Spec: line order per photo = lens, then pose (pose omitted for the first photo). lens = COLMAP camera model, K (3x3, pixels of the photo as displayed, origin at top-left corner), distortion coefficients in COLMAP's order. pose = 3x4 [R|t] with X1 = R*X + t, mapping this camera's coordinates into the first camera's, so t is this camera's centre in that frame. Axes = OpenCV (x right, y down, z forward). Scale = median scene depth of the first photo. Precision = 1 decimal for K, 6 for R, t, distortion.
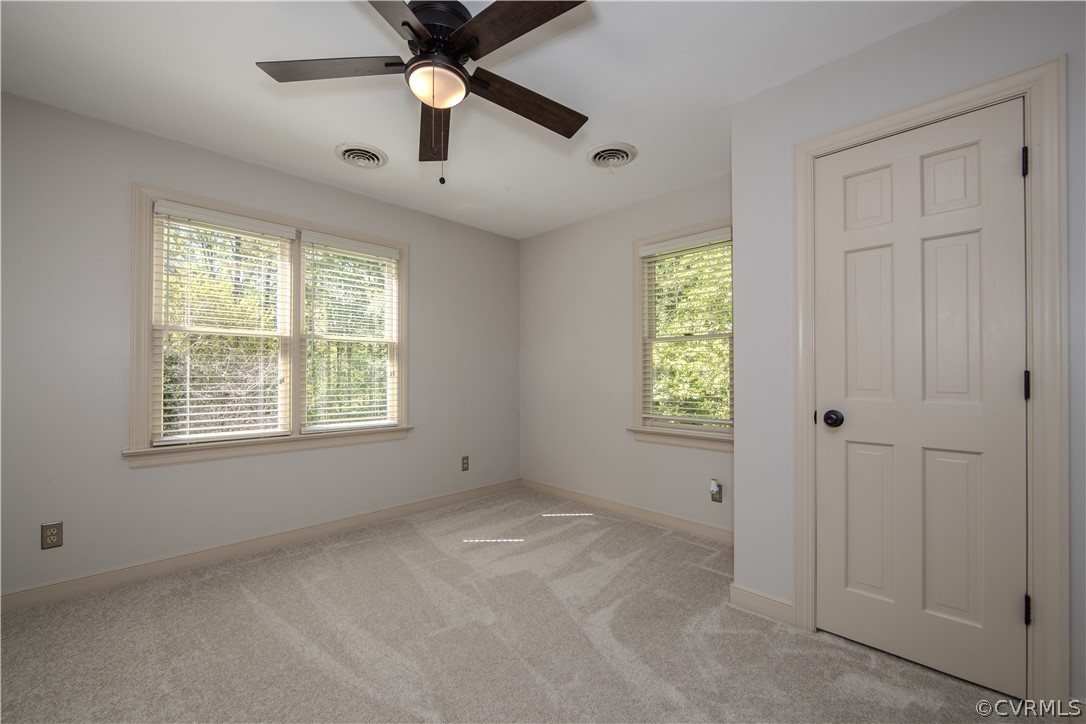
lens RADIAL K [[445.5, 0, 542.5], [0, 445.5, 364.9], [0, 0, 1]] dist [-0.013487, -0.000339]
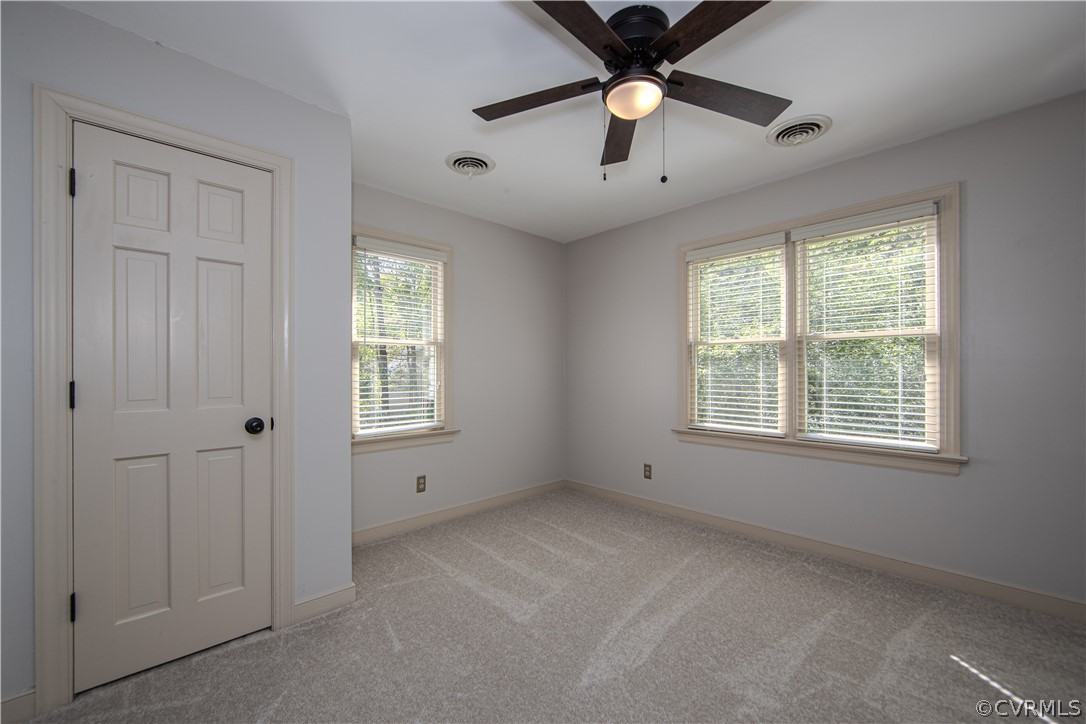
lens RADIAL K [[445.5, 0, 540.3], [0, 445.5, 363.4], [0, 0, 1]] dist [-0.013487, -0.000339]
pose [[-0.045579, -0.019424, -0.998772, 0.478273], [0.020091, 0.999591, -0.020357, -0.002575], [0.998759, -0.020994, -0.045170, 0.504228]]
